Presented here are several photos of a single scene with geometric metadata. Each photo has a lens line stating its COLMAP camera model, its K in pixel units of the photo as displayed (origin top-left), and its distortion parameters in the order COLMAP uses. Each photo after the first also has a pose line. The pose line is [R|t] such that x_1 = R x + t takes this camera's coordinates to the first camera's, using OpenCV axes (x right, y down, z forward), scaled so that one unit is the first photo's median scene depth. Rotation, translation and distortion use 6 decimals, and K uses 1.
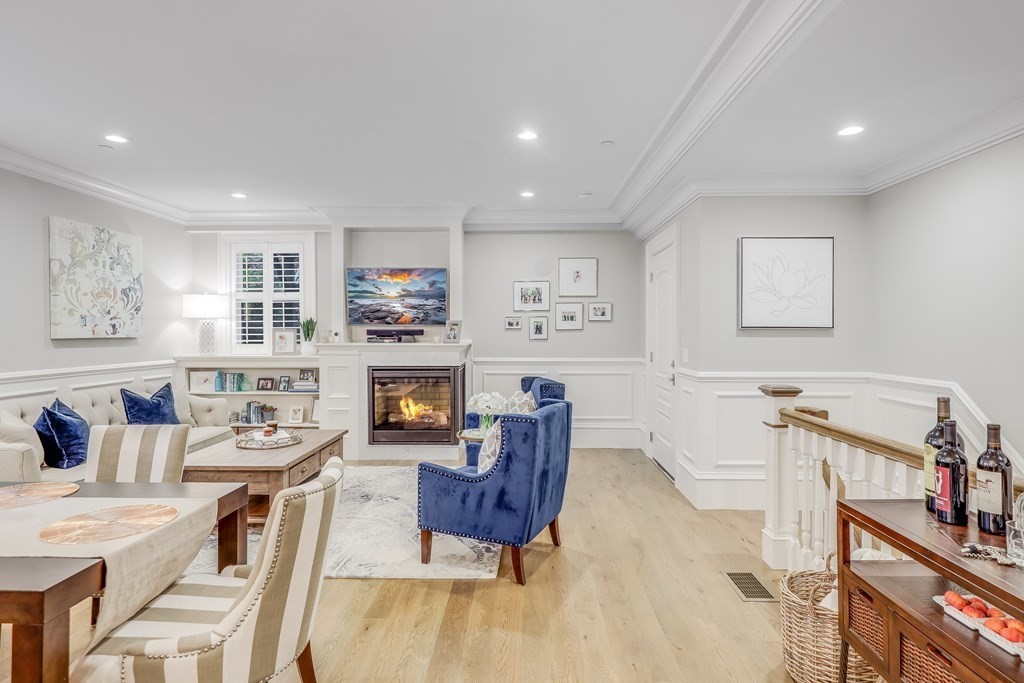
lens RADIAL K [[547.3, 0, 512.5], [0, 547.3, 333.2], [0, 0, 1]] dist [0.000046, -0.000499]
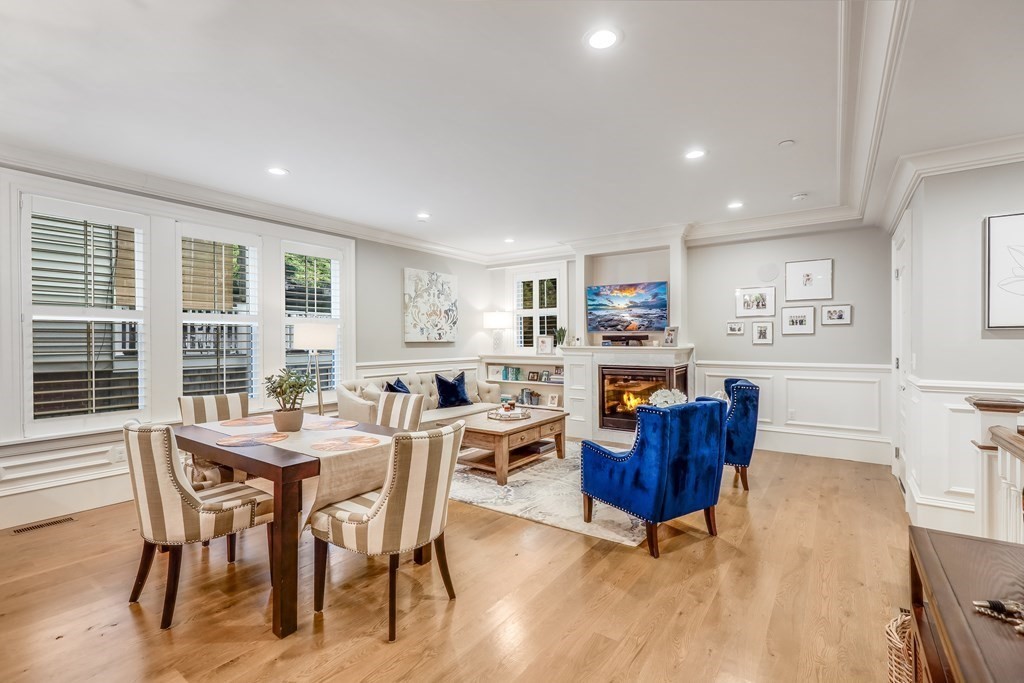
lens RADIAL K [[460.1, 0, 512.0], [0, 460.1, 341.5], [0, 0, 1]] dist [0.000357, -0.000028]
pose [[0.828682, -0.000787, -0.559720, 0.148809], [0.001321, 0.999999, 0.000550, 0.006080], [0.559719, -0.001195, 0.828682, 0.023207]]
